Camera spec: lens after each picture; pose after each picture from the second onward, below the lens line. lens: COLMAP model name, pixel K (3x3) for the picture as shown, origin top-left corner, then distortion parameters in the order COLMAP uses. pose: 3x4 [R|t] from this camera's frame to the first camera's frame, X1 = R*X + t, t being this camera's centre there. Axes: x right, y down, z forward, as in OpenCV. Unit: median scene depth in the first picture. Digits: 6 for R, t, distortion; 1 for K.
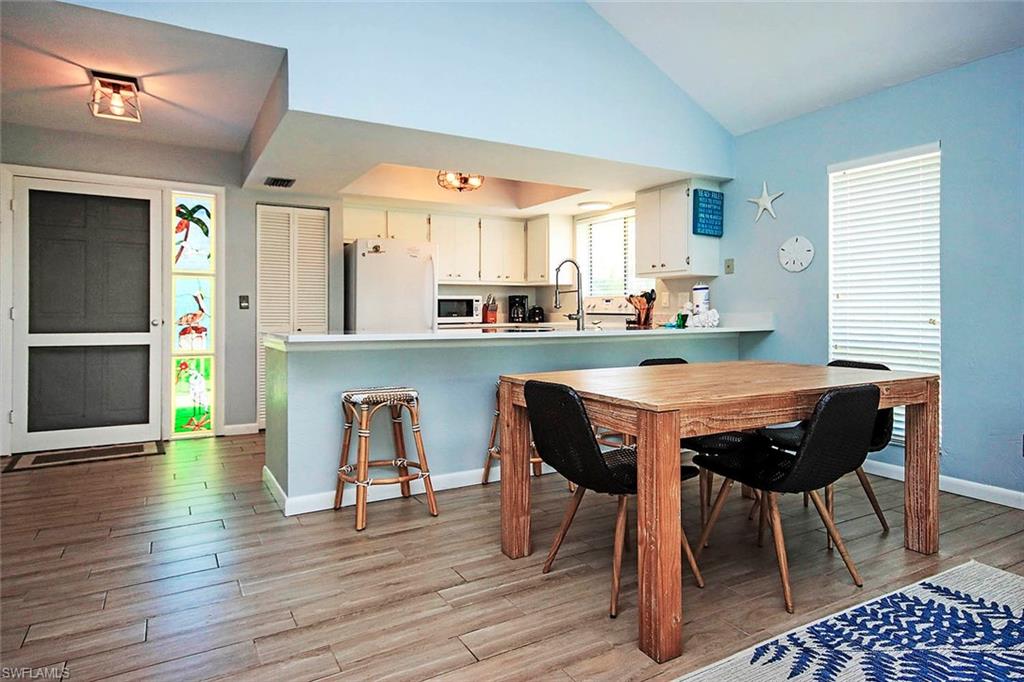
lens RADIAL K [[573.6, 0, 509.9], [0, 573.6, 320.8], [0, 0, 1]] dist [0.004296, 0.000945]
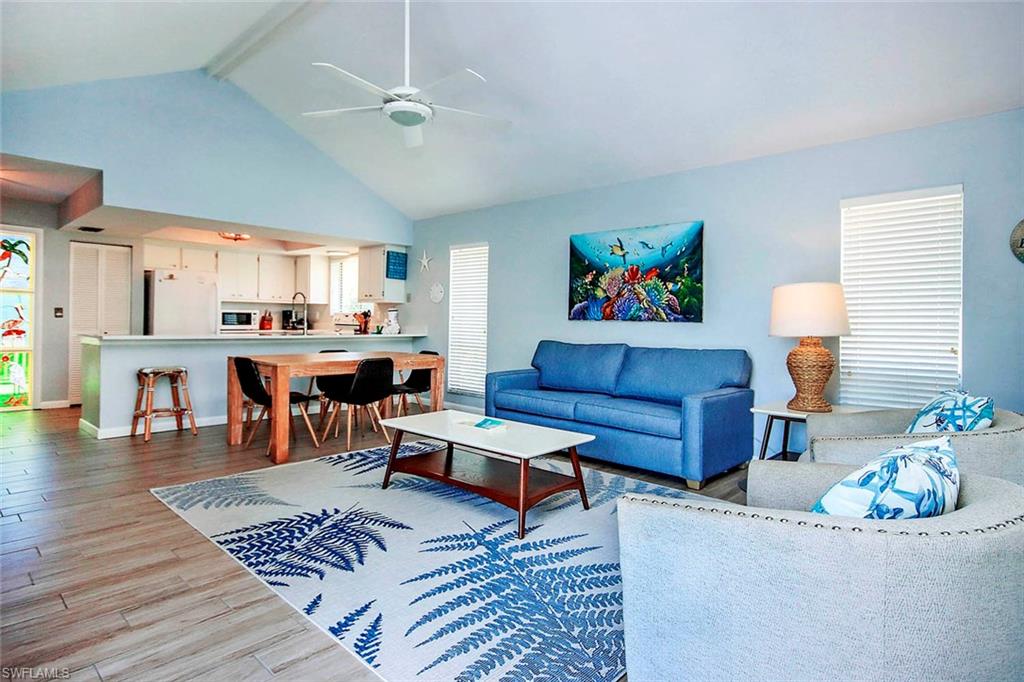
lens RADIAL K [[545.6, 0, 509.9], [0, 545.6, 329.6], [0, 0, 1]] dist [0.015824, -0.000863]
pose [[0.958022, 0.012185, 0.286436, 0.201053], [-0.012852, 0.999917, 0.000446, -0.006092], [-0.286407, -0.004108, 0.958099, -0.594351]]
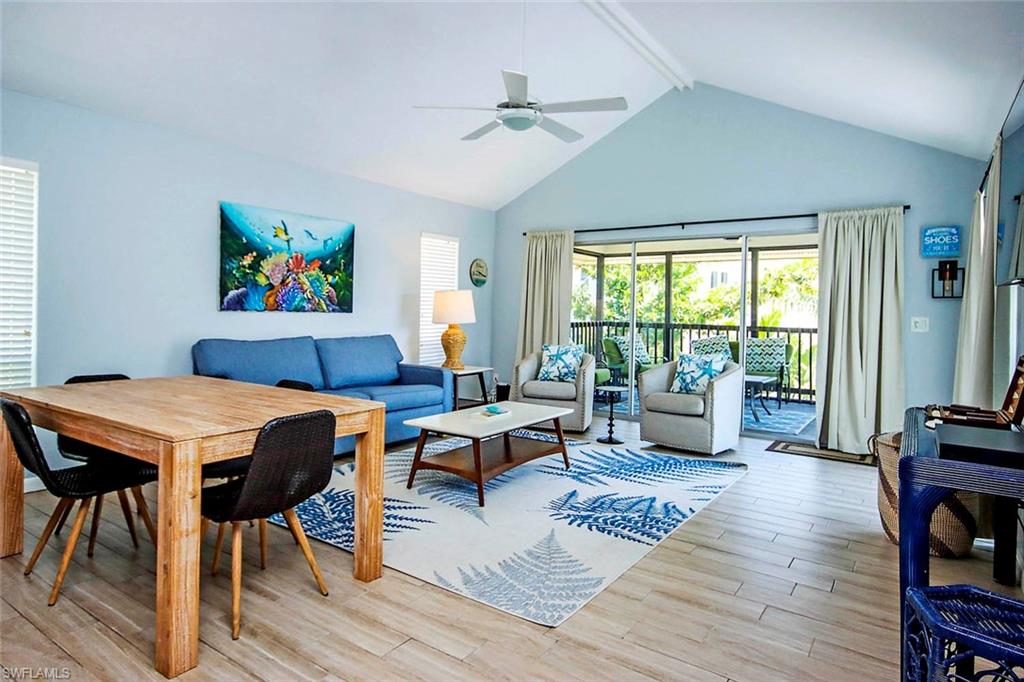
lens RADIAL K [[602.1, 0, 512.0], [0, 602.1, 341.0], [0, 0, 1]] dist [0.003251, 0.000666]
pose [[-0.423014, -0.055229, 0.904439, -0.461327], [-0.007702, 0.998324, 0.057360, -0.039197], [-0.906091, 0.017298, -0.422730, 0.489410]]
